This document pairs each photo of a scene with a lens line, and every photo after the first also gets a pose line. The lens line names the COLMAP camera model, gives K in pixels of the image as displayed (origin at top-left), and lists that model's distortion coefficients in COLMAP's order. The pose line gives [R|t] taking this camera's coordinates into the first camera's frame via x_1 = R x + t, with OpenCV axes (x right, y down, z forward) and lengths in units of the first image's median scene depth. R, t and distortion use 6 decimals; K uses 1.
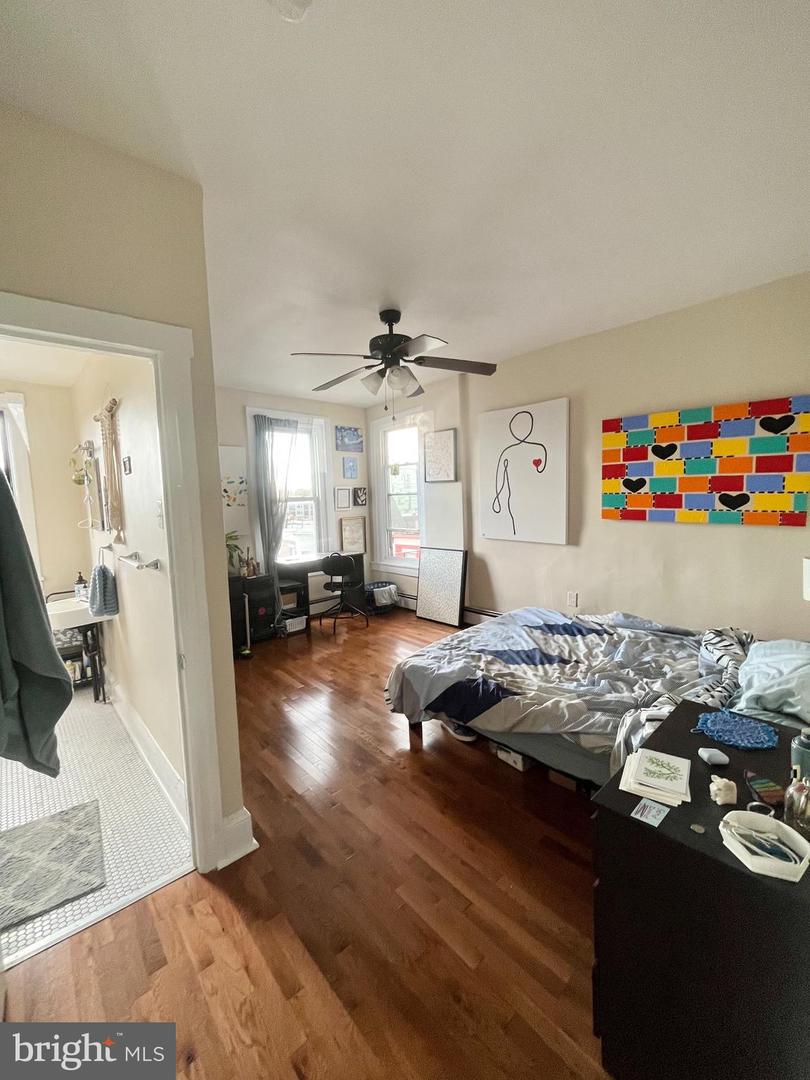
lens RADIAL K [[439.3, 0, 400.6], [0, 439.3, 539.8], [0, 0, 1]] dist [-0.003003, -0.000011]
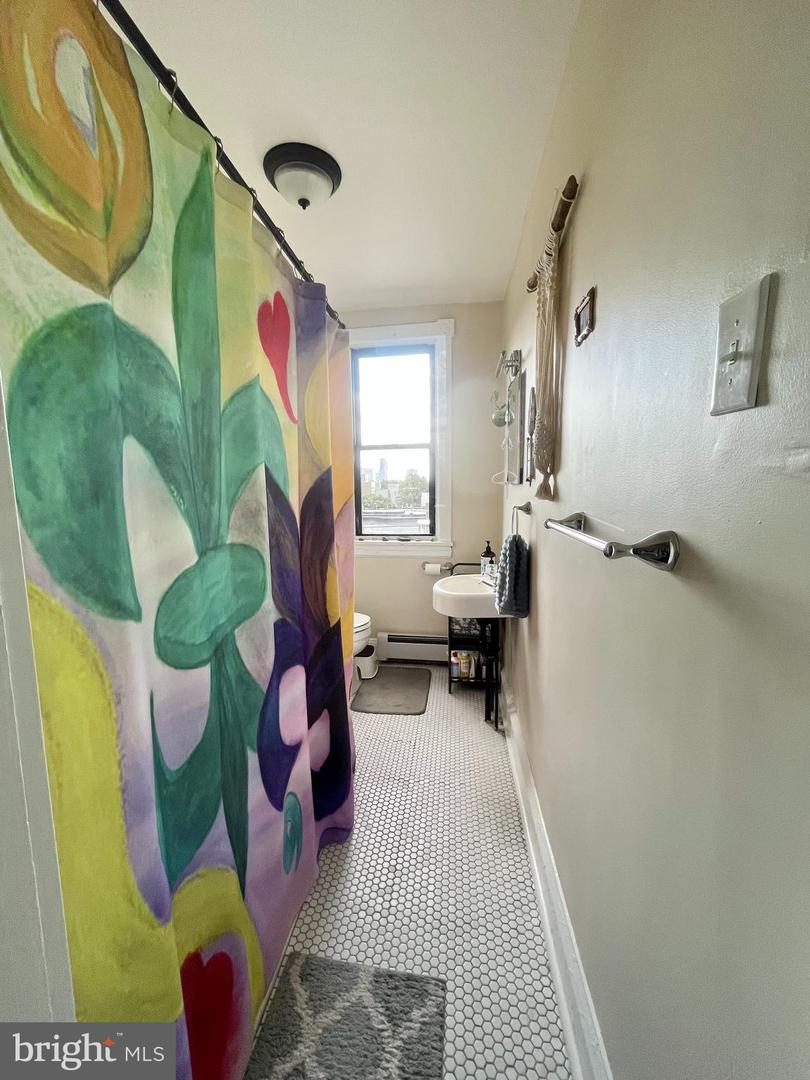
lens RADIAL K [[439.3, 0, 400.6], [0, 439.3, 539.8], [0, 0, 1]] dist [-0.003003, -0.000011]
pose [[0.653528, 0.114809, -0.748144, -0.298507], [-0.084721, 0.993314, 0.078426, 0.026943], [0.752146, 0.012130, 0.658885, 0.439603]]
